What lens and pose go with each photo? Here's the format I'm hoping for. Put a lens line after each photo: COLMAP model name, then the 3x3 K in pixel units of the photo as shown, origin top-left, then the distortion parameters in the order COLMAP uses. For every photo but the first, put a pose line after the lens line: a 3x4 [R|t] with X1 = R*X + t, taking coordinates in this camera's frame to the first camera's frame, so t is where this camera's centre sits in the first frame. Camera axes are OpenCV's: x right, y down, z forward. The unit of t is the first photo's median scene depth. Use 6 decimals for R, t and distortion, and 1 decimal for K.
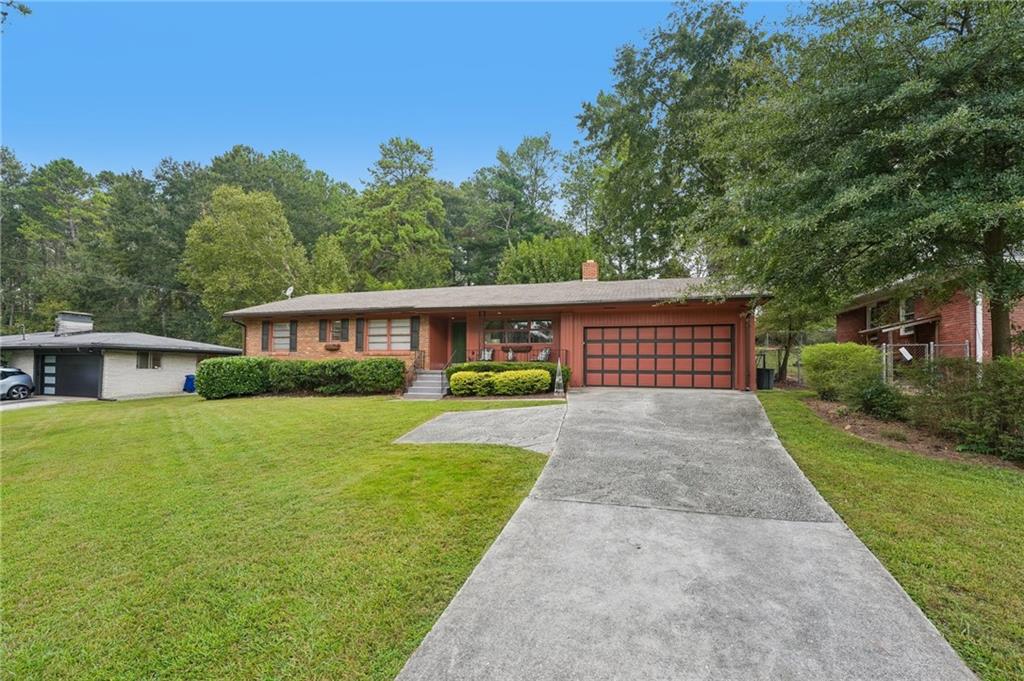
lens RADIAL K [[415.4, 0, 492.6], [0, 415.4, 338.6], [0, 0, 1]] dist [-0.022589, -0.000286]
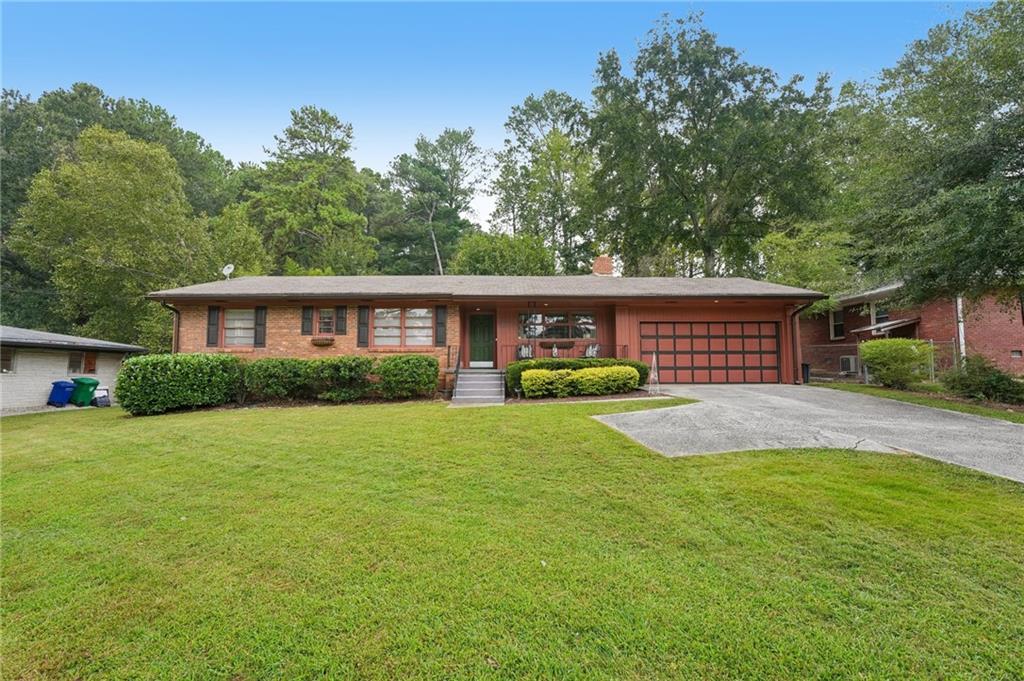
lens RADIAL K [[425.6, 0, 509.8], [0, 425.6, 325.3], [0, 0, 1]] dist [-0.021392, -0.000421]
pose [[0.954599, 0.019994, 0.297222, -0.290103], [-0.009815, 0.999314, -0.035699, 0.014840], [-0.297732, 0.031161, 0.954141, 0.129638]]
